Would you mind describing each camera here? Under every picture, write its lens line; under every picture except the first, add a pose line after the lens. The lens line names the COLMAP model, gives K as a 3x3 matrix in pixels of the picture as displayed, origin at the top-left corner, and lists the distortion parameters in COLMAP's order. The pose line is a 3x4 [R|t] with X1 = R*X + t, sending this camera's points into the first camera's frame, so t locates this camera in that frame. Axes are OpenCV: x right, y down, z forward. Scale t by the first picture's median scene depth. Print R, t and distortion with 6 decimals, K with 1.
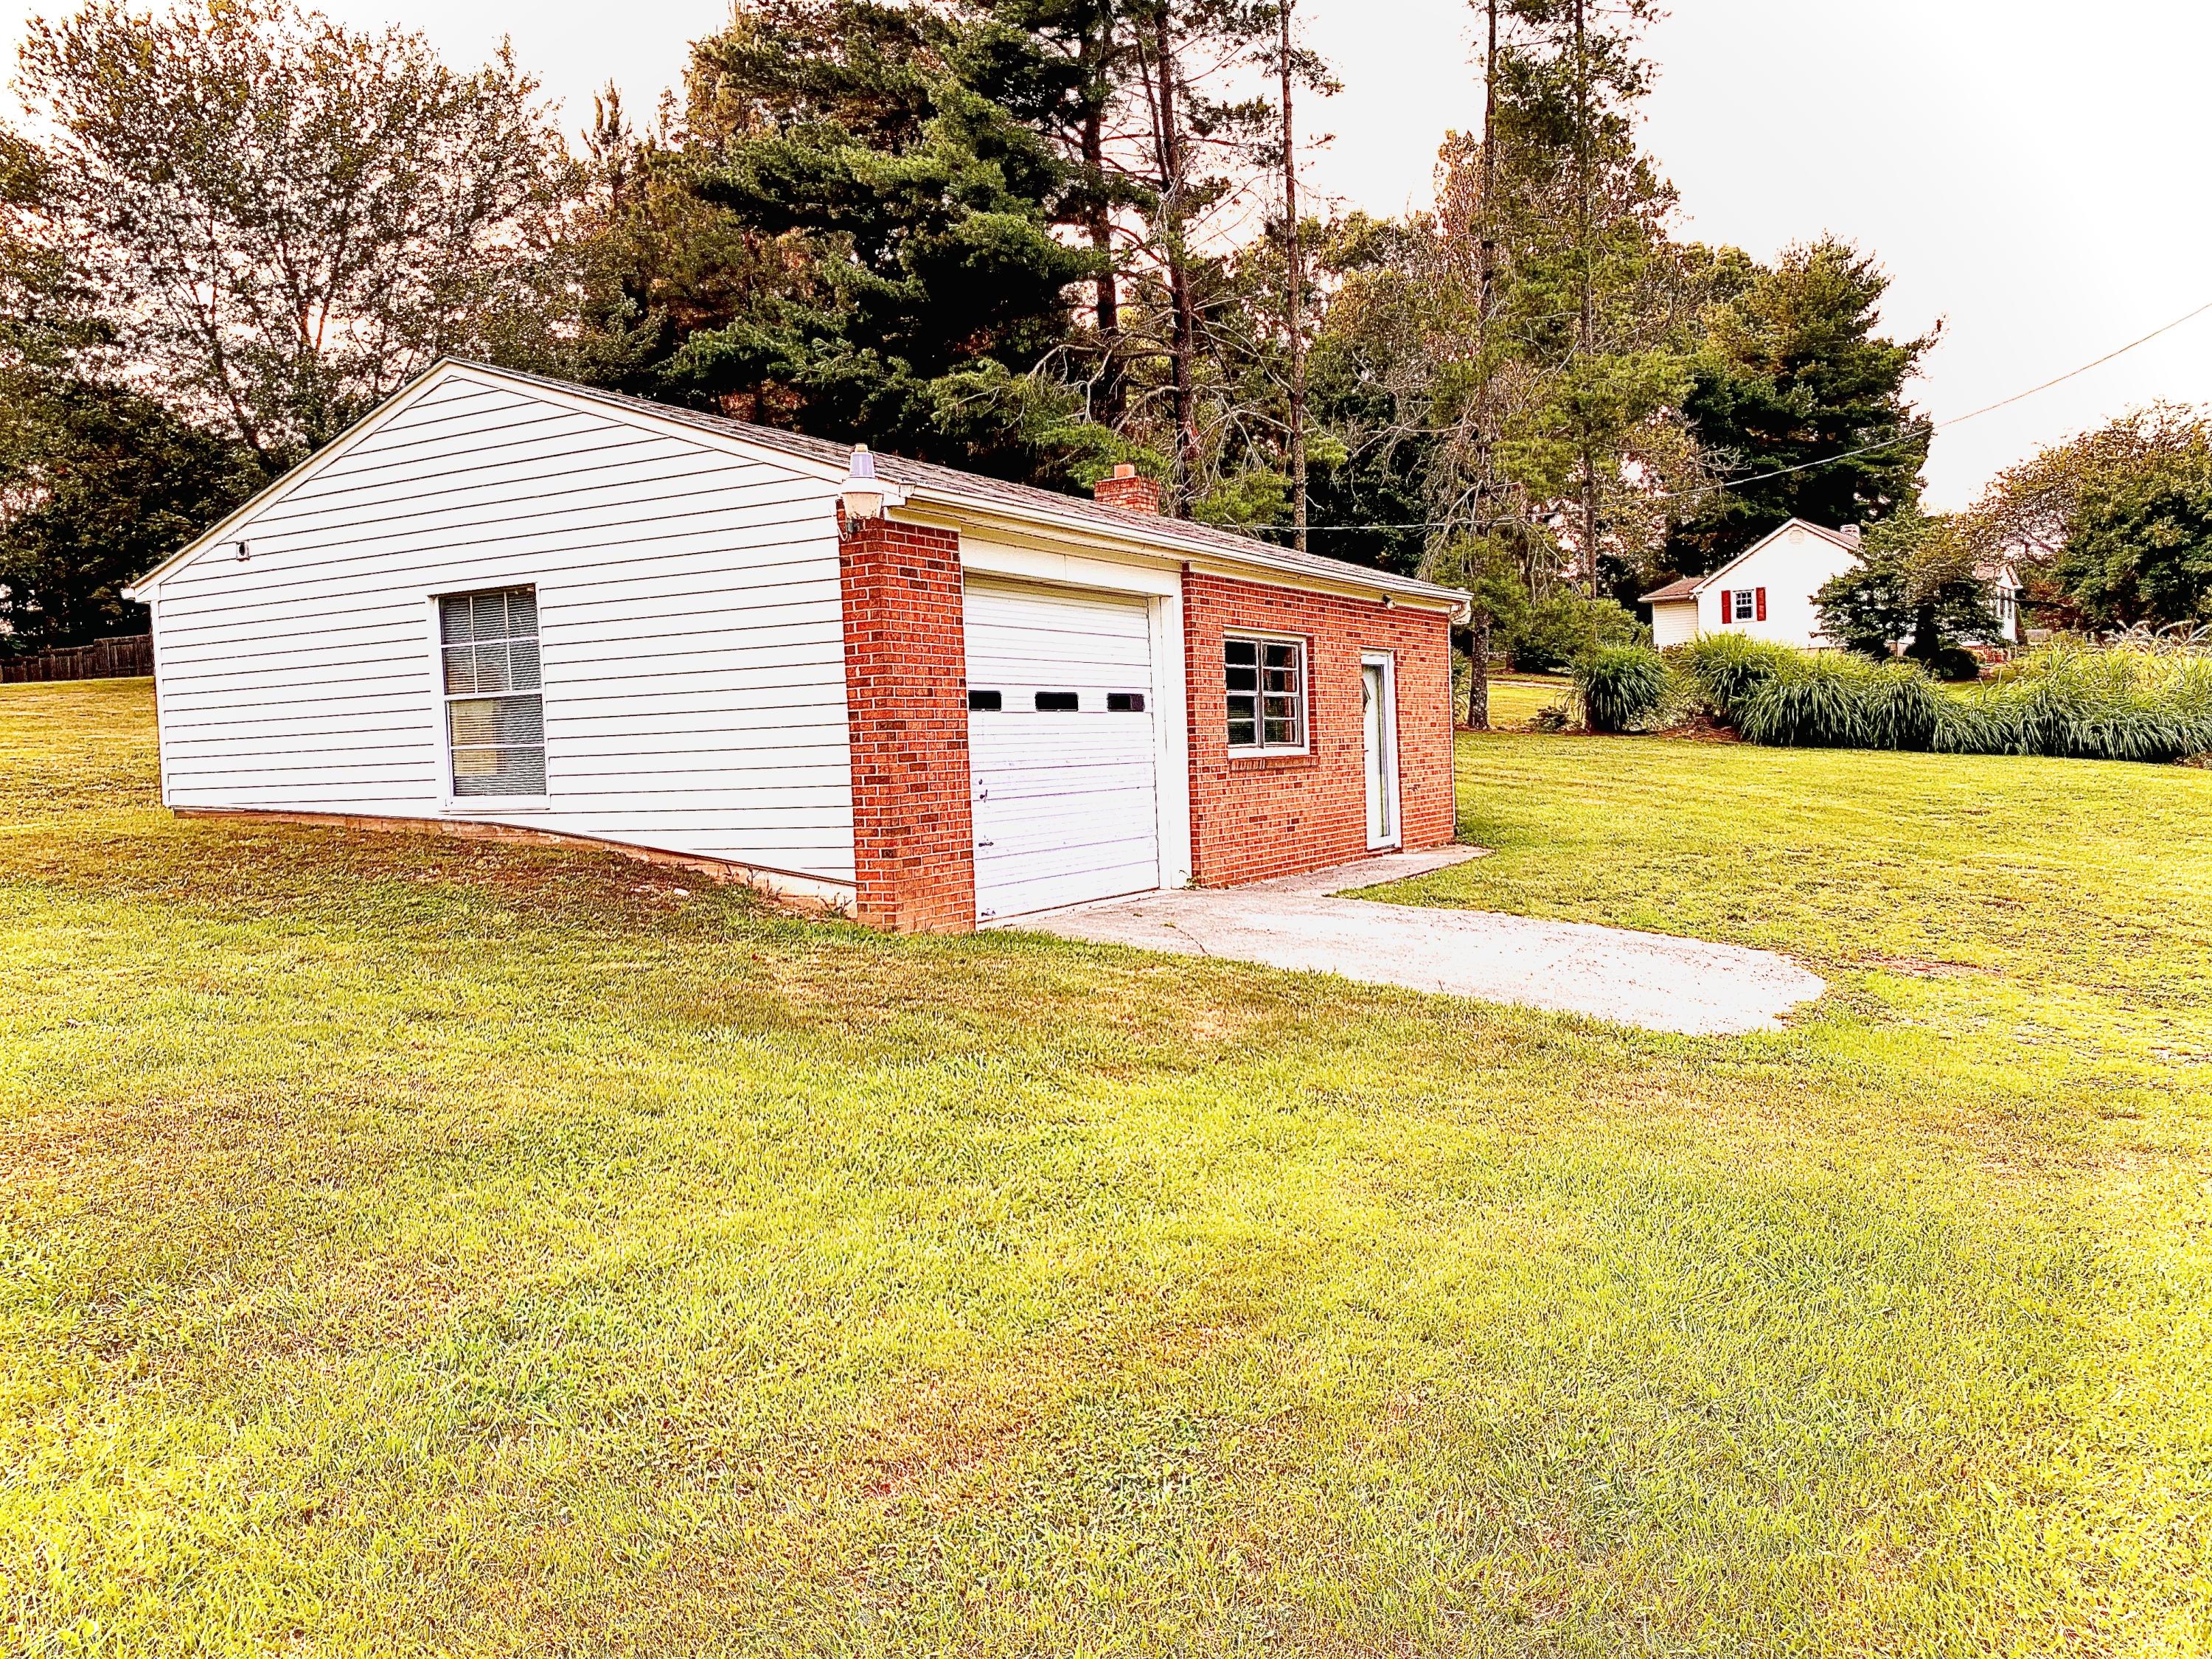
lens RADIAL K [[1696.5, 0, 1106.0], [0, 1696.5, 829.5], [0, 0, 1]] dist [-0.010070, -0.013231]
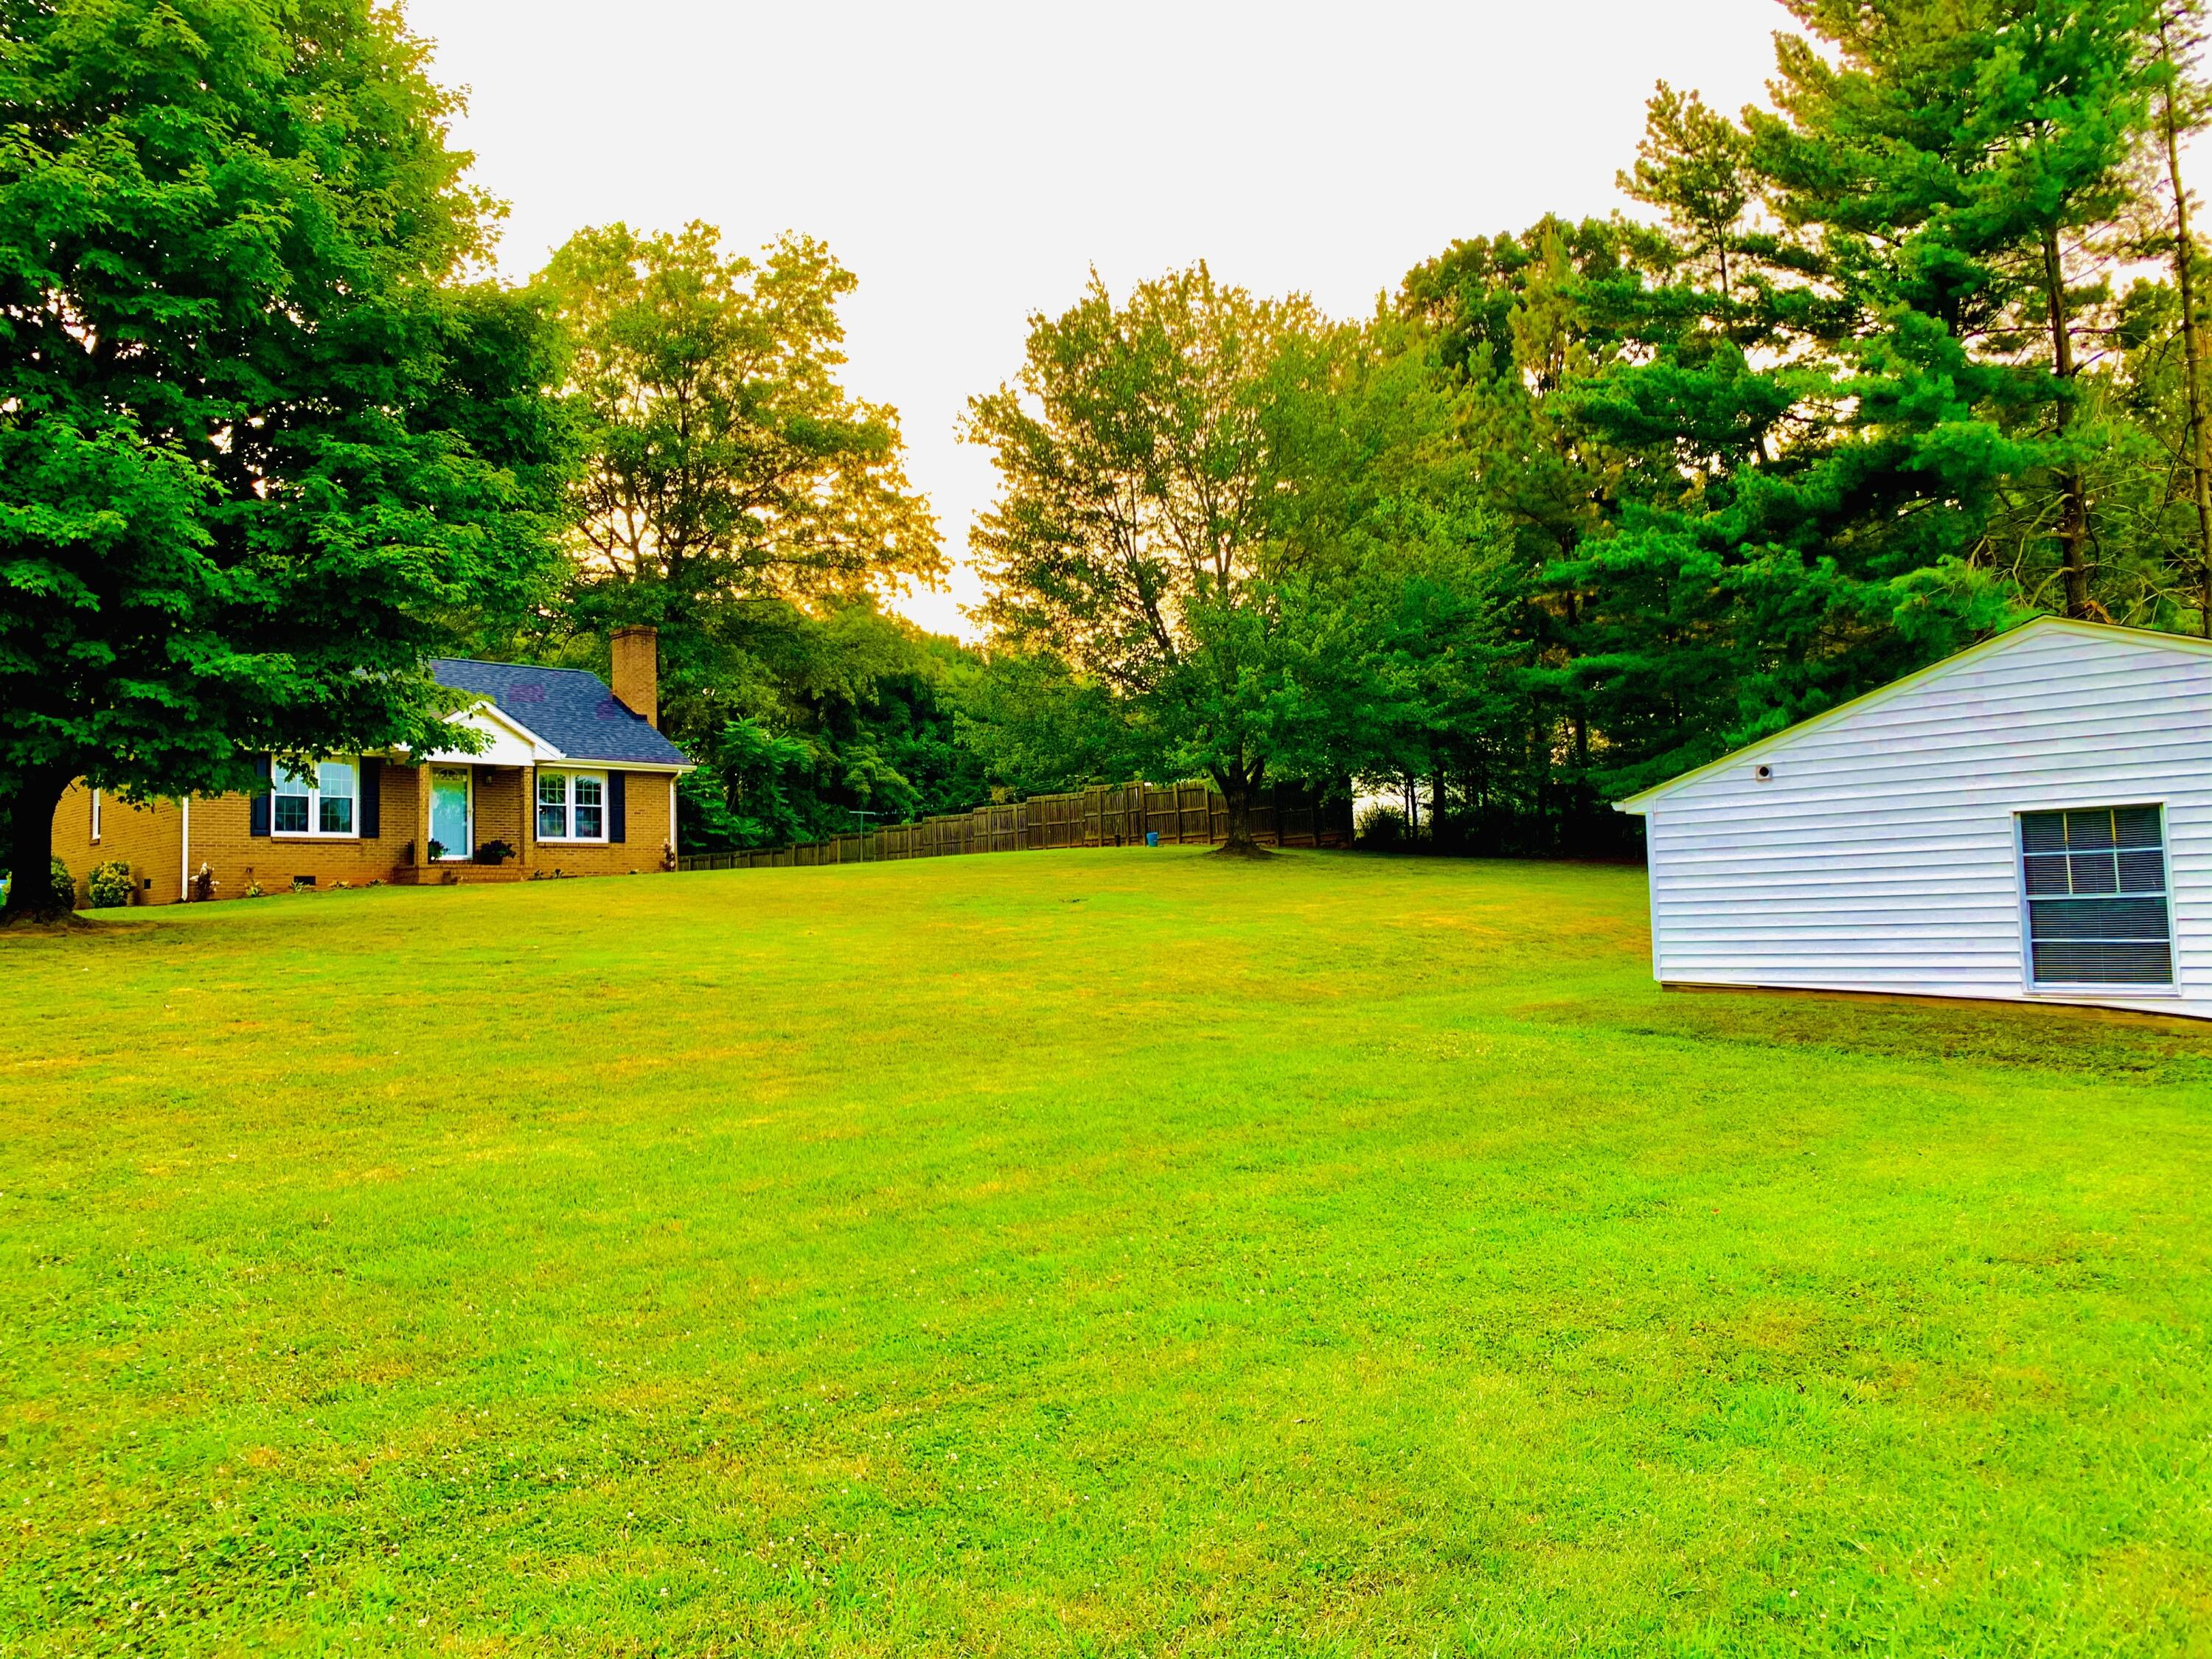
lens RADIAL K [[1676.6, 0, 1112.4], [0, 1676.6, 808.2], [0, 0, 1]] dist [0.008207, -0.006944]
pose [[0.954568, -0.007233, -0.297907, -0.599434], [-0.025135, 0.994189, -0.104676, -0.001491], [0.296933, 0.107408, 0.948838, -0.283466]]
